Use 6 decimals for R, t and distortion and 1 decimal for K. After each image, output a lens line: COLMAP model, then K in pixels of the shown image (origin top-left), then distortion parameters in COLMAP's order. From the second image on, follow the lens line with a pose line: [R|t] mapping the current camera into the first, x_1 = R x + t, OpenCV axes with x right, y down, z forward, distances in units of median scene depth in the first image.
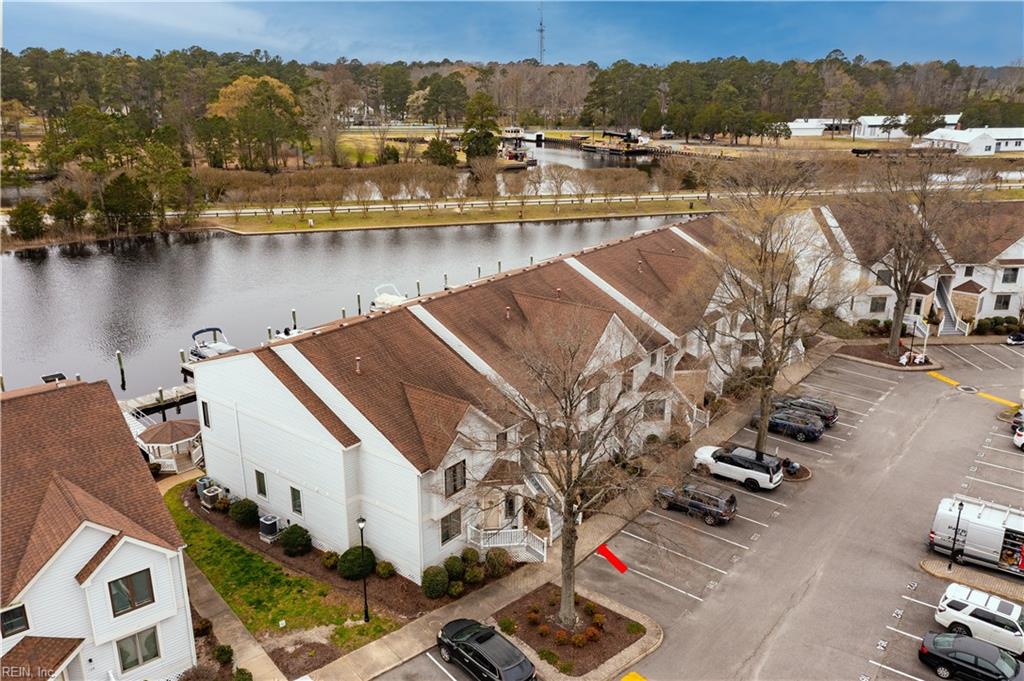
lens RADIAL K [[812.7, 0, 515.7], [0, 812.7, 338.5], [0, 0, 1]] dist [0.001195, 0.015849]
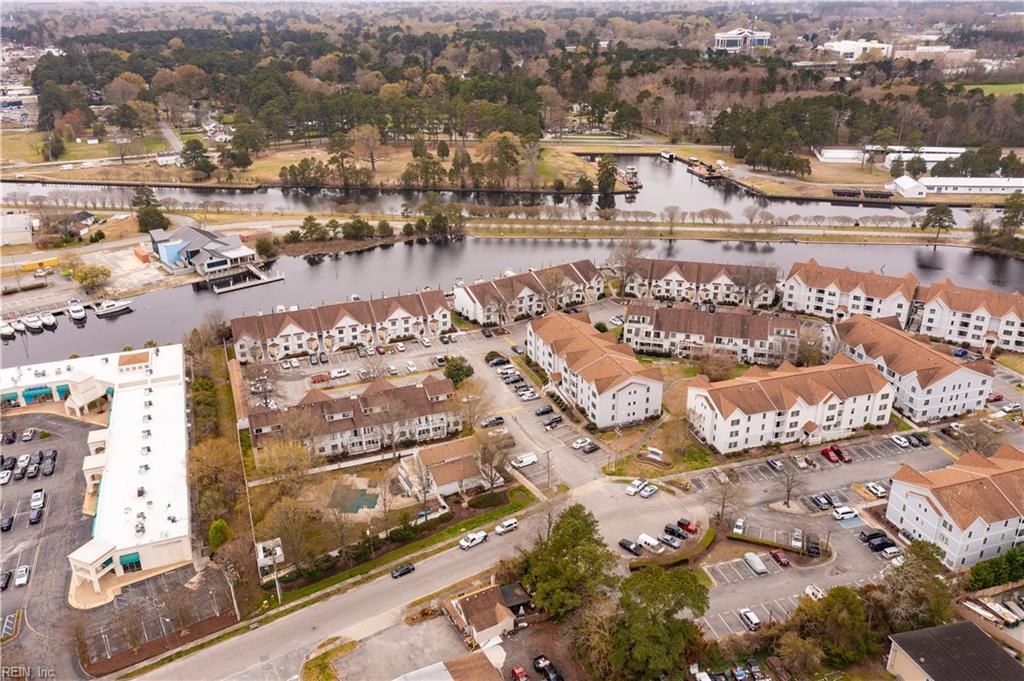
lens RADIAL K [[812.7, 0, 515.7], [0, 812.7, 338.5], [0, 0, 1]] dist [0.001195, 0.015849]
pose [[0.946314, 0.117732, -0.301047, 2.044615], [-0.087967, 0.989961, 0.110630, -0.332953], [0.311049, -0.078209, 0.947170, -4.963033]]
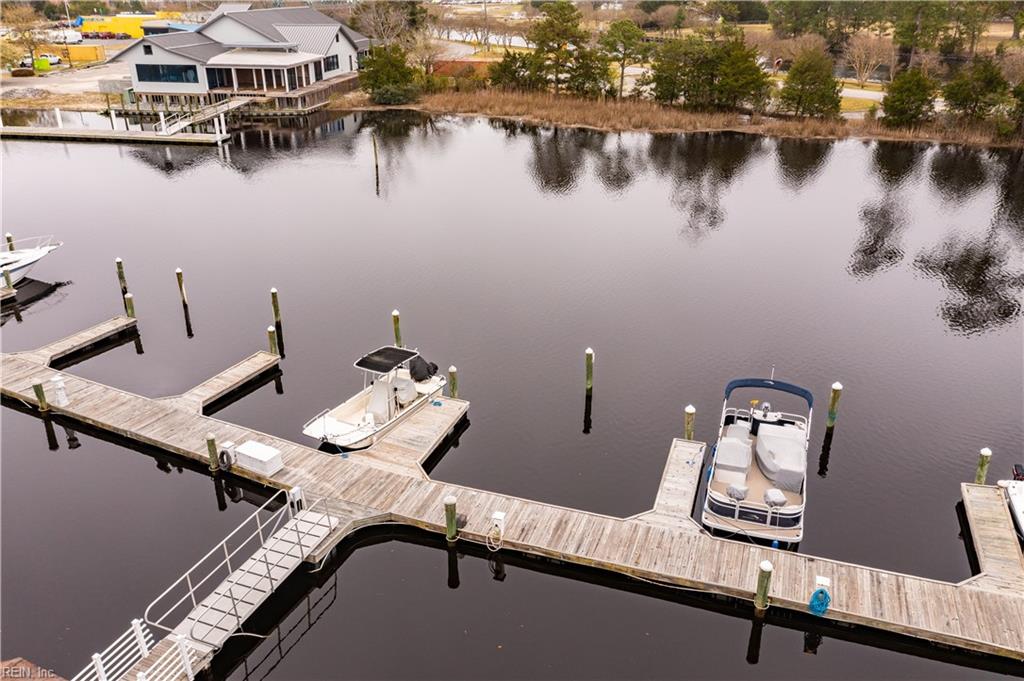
lens RADIAL K [[817.7, 0, 512.0], [0, 817.7, 340.5], [0, 0, 1]] dist [0.003508, 0.003855]
pose [[0.373511, 0.369386, -0.850908, -0.209093], [-0.281263, 0.919211, 0.275575, -0.168041], [0.883957, 0.136399, 0.447230, 1.273203]]
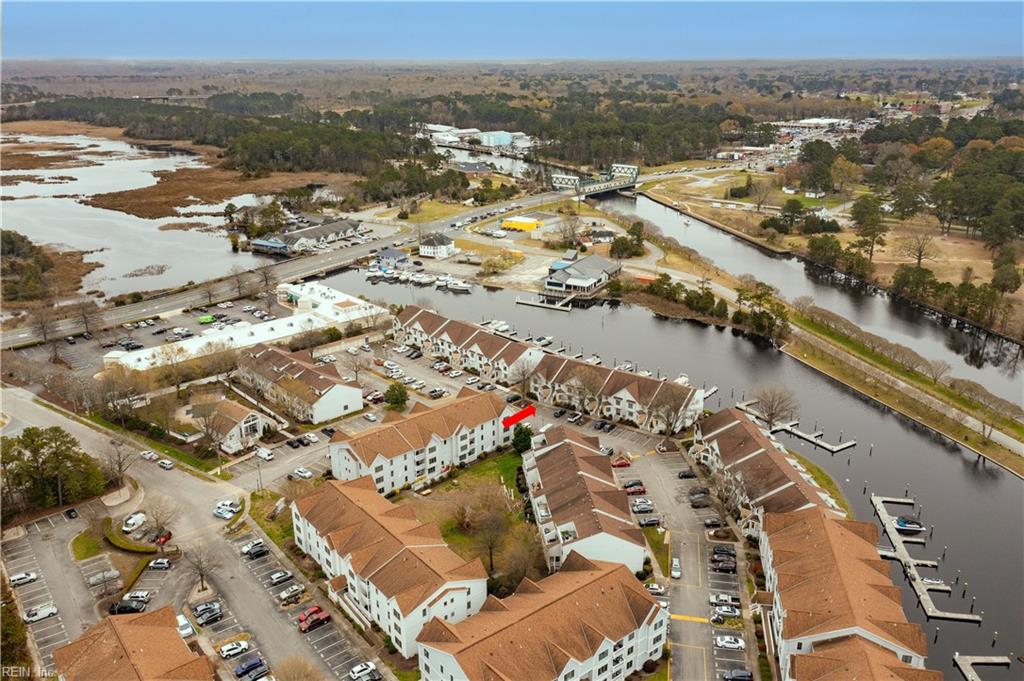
lens RADIAL K [[812.7, 0, 515.7], [0, 812.7, 338.5], [0, 0, 1]] dist [0.001195, 0.015849]
pose [[0.045804, 0.324827, -0.944664, 5.591122], [-0.306179, 0.904707, 0.296242, -1.893069], [0.950871, 0.275667, 0.140895, -0.140807]]
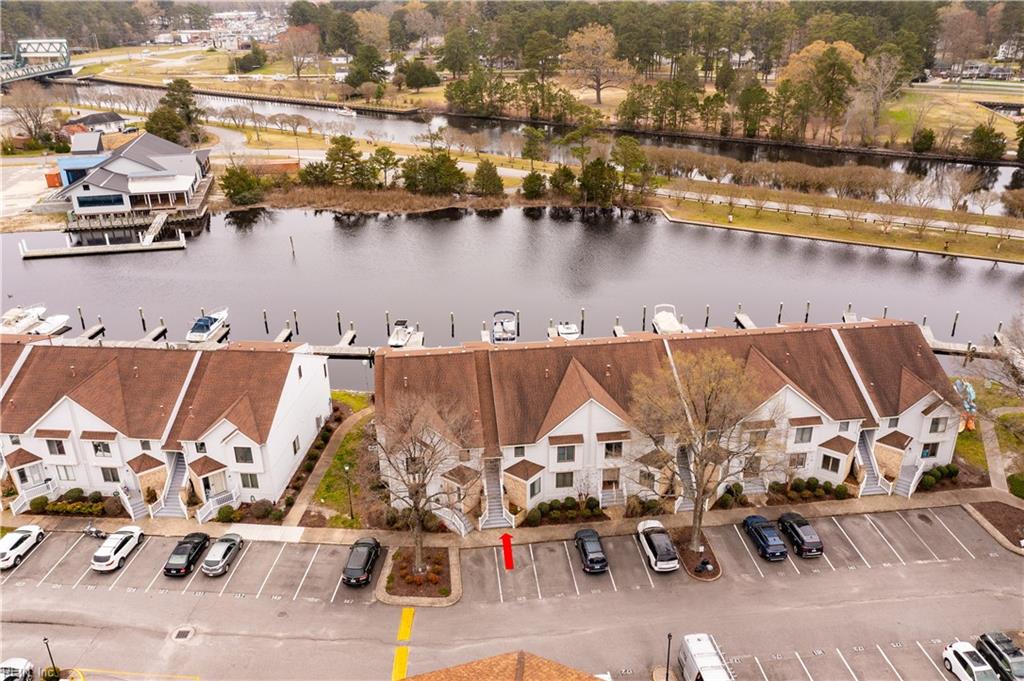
lens RADIAL K [[812.7, 0, 515.7], [0, 812.7, 338.5], [0, 0, 1]] dist [0.001195, 0.015849]
pose [[0.703296, 0.274547, -0.655742, 1.041754], [-0.207459, 0.961528, 0.180071, -0.401075], [0.679952, 0.009396, 0.733196, -0.086664]]
